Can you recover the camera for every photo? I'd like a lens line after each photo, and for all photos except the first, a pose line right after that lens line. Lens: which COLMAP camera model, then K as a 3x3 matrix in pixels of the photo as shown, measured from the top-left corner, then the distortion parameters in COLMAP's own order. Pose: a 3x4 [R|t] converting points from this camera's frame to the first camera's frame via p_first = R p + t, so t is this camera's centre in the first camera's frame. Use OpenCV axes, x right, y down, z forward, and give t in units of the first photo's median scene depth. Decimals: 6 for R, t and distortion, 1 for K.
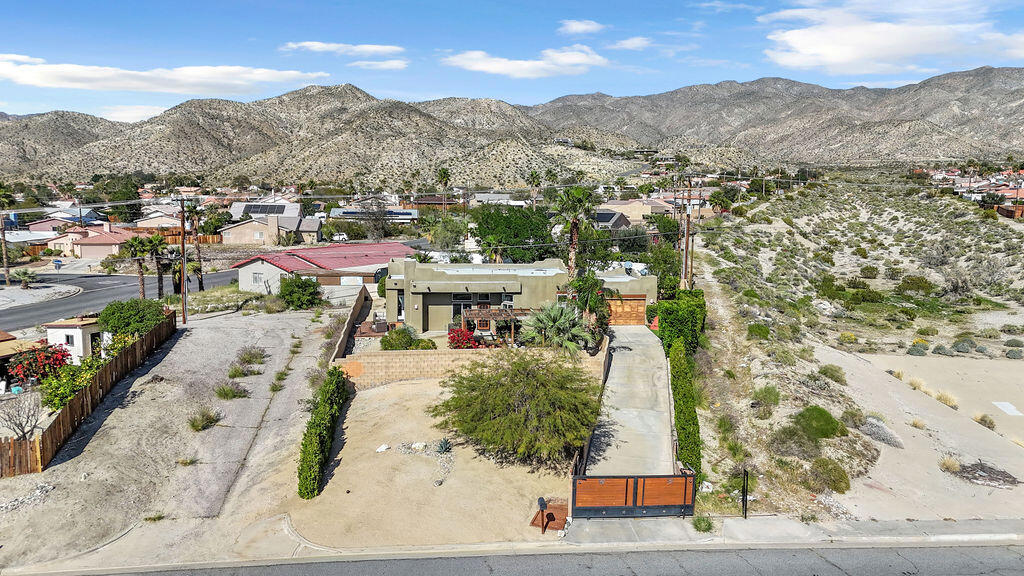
lens RADIAL K [[749.2, 0, 513.1], [0, 749.2, 285.5], [0, 0, 1]] dist [0.079582, -0.075328]
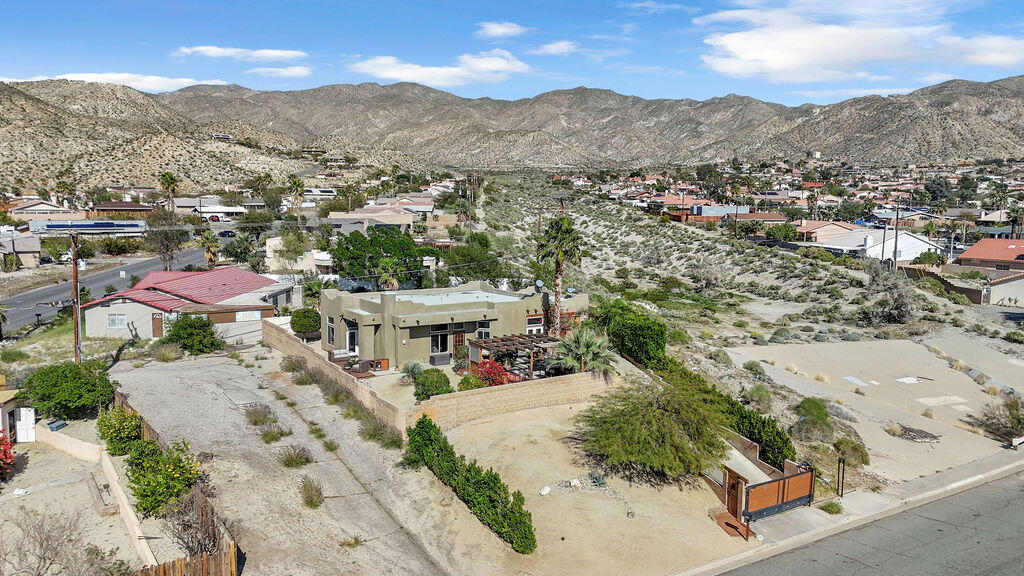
lens RADIAL K [[749.2, 0, 513.1], [0, 749.2, 285.5], [0, 0, 1]] dist [0.079582, -0.075328]
pose [[0.896912, -0.052437, 0.439089, -0.164633], [0.051752, 0.998568, 0.013538, -0.019345], [-0.439170, 0.010581, 0.898341, 0.027371]]
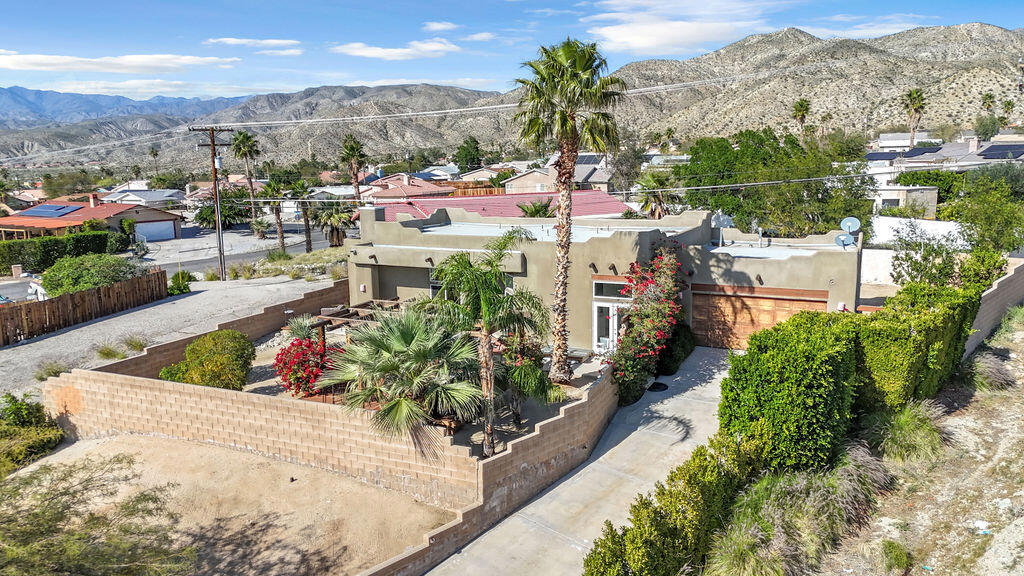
lens RADIAL K [[749.2, 0, 513.1], [0, 749.2, 285.5], [0, 0, 1]] dist [0.079582, -0.075328]
pose [[0.843124, 0.062404, -0.534085, 0.110699], [-0.033252, 0.997393, 0.064045, -0.005885], [0.536690, -0.036238, 0.843001, 0.220252]]
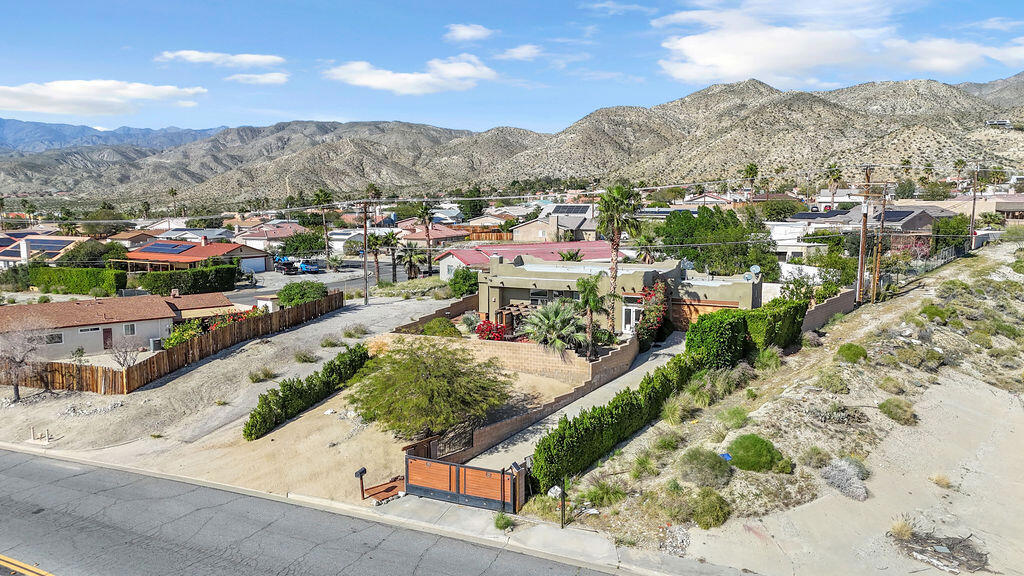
lens RADIAL K [[749.2, 0, 513.1], [0, 749.2, 285.5], [0, 0, 1]] dist [0.079582, -0.075328]
pose [[0.864611, 0.047495, -0.500192, 0.169303], [-0.046673, 0.998810, 0.014164, -0.003345], [0.500270, 0.011099, 0.865798, 0.029629]]
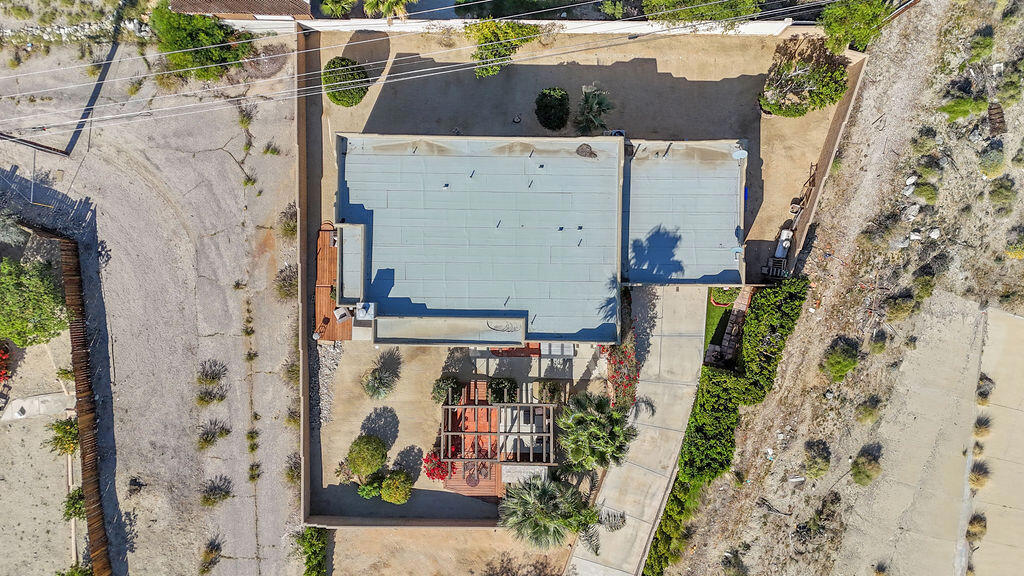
lens RADIAL K [[749.2, 0, 513.1], [0, 749.2, 285.5], [0, 0, 1]] dist [0.079582, -0.075328]
pose [[0.991320, 0.130648, -0.014687, 0.000642], [0.000526, 0.107772, 0.994175, -0.282574], [0.131470, -0.985554, 0.106768, 0.384502]]
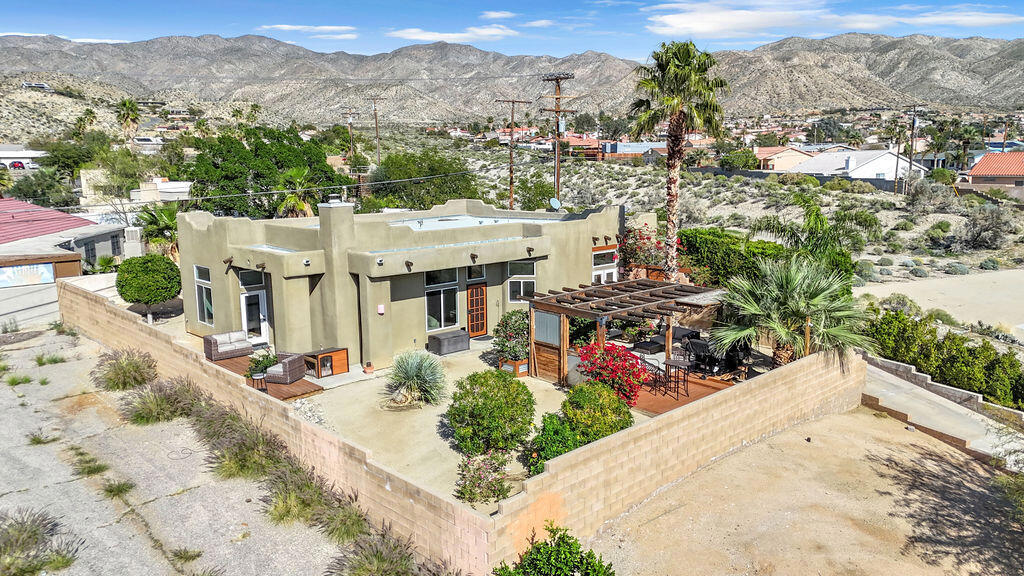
lens RADIAL K [[749.2, 0, 513.1], [0, 749.2, 285.5], [0, 0, 1]] dist [0.079582, -0.075328]
pose [[0.803748, -0.117824, 0.583186, -0.125520], [0.088724, 0.992971, 0.078336, -0.005129], [-0.588317, -0.011220, 0.808553, 0.231976]]
